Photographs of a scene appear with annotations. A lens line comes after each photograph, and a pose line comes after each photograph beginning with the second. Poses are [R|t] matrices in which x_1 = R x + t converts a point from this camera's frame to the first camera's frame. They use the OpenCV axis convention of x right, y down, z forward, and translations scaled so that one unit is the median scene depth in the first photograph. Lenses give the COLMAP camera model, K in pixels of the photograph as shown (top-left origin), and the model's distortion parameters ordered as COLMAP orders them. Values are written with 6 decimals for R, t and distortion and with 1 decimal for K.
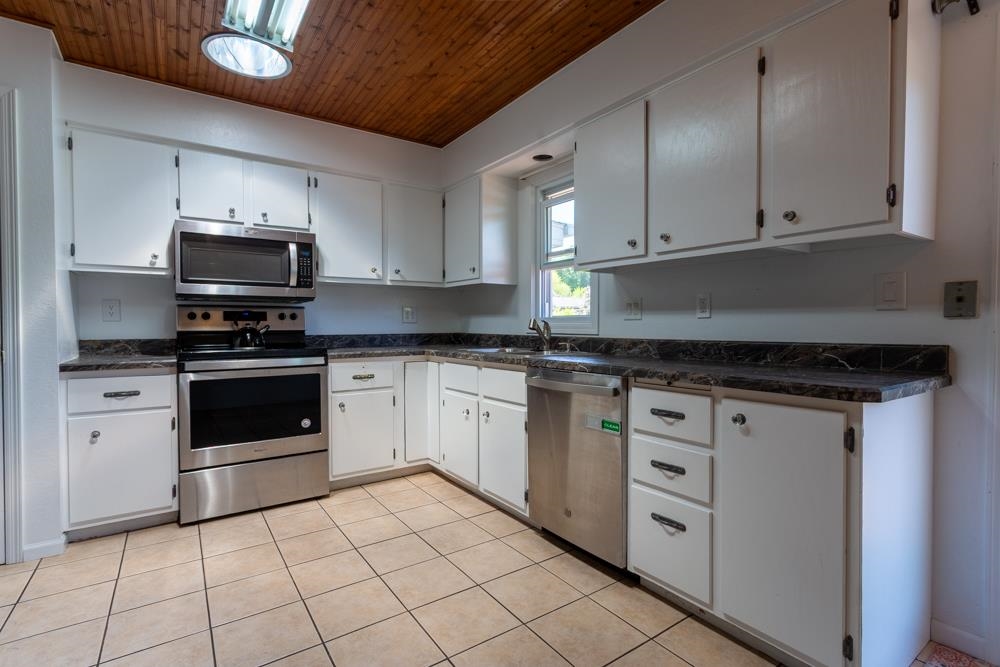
lens RADIAL K [[472.8, 0, 496.0], [0, 472.8, 333.3], [0, 0, 1]] dist [-0.000773, 0.001356]
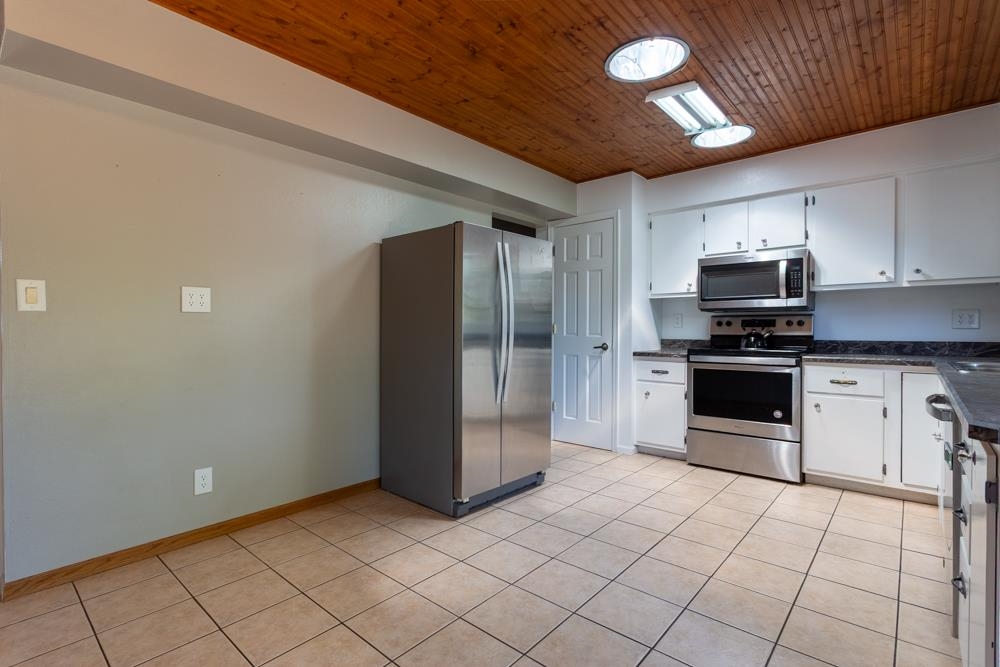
lens RADIAL K [[472.8, 0, 496.0], [0, 472.8, 333.3], [0, 0, 1]] dist [-0.000773, 0.001356]
pose [[0.244865, 0.011339, -0.969491, 0.643014], [-0.018253, 0.999808, 0.007084, -0.007874], [0.969385, 0.015961, 0.245025, 0.032537]]
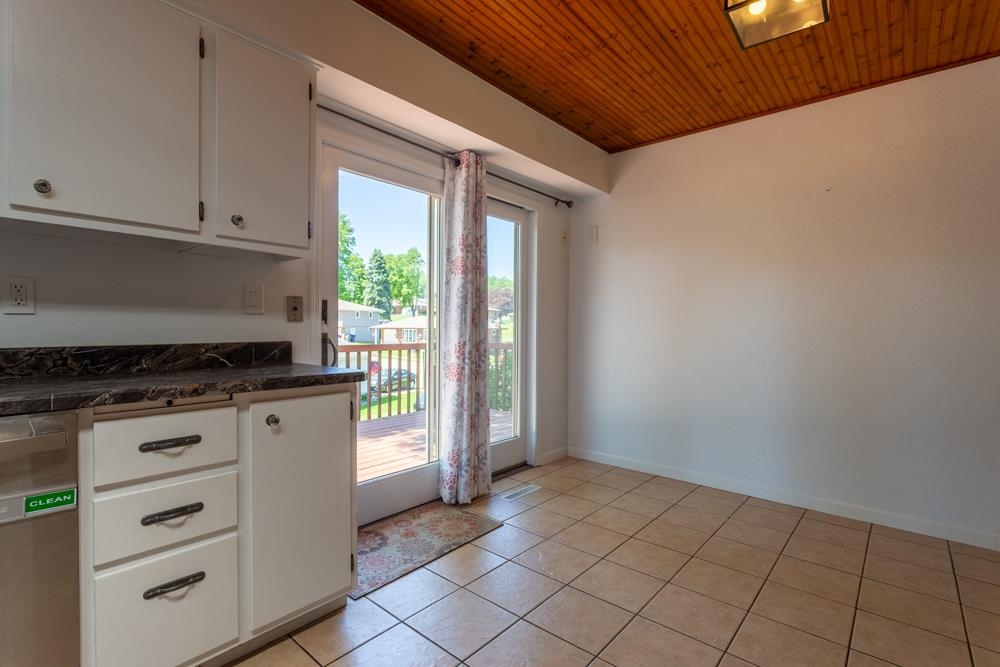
lens RADIAL K [[472.8, 0, 496.0], [0, 472.8, 333.3], [0, 0, 1]] dist [-0.000773, 0.001356]
pose [[-0.254102, -0.010966, 0.967115, -0.341776], [0.010779, 0.999842, 0.014169, -0.006781], [-0.967117, 0.014025, -0.253943, 0.476176]]
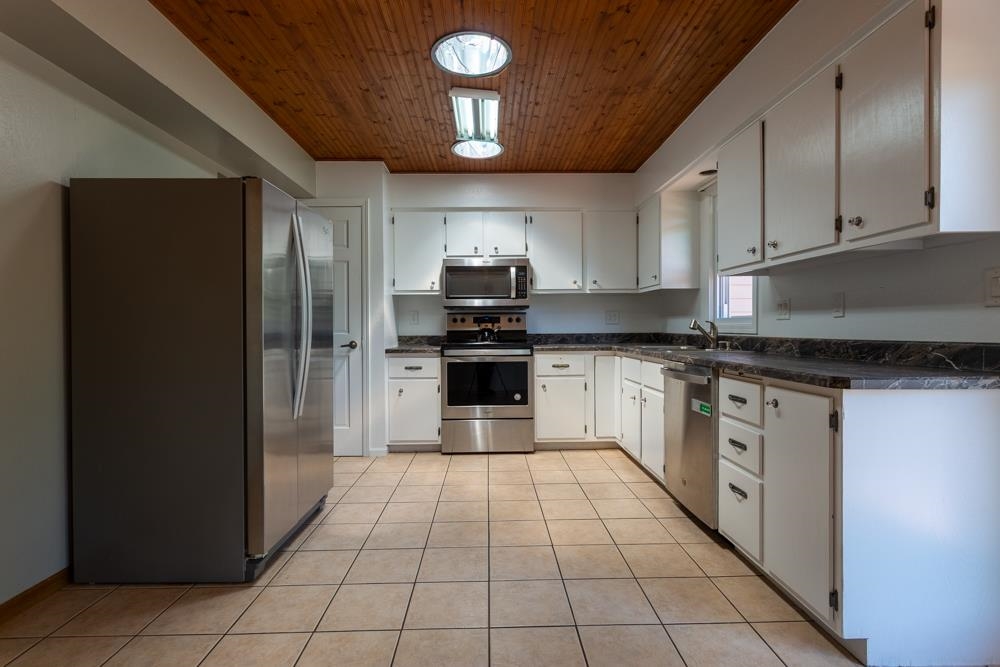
lens RADIAL K [[472.8, 0, 496.0], [0, 472.8, 333.3], [0, 0, 1]] dist [-0.000773, 0.001356]
pose [[0.836091, 0.003567, -0.548579, 0.348775], [-0.005353, 0.999984, -0.001656, 0.007159], [0.548565, 0.004321, 0.836097, -0.223264]]
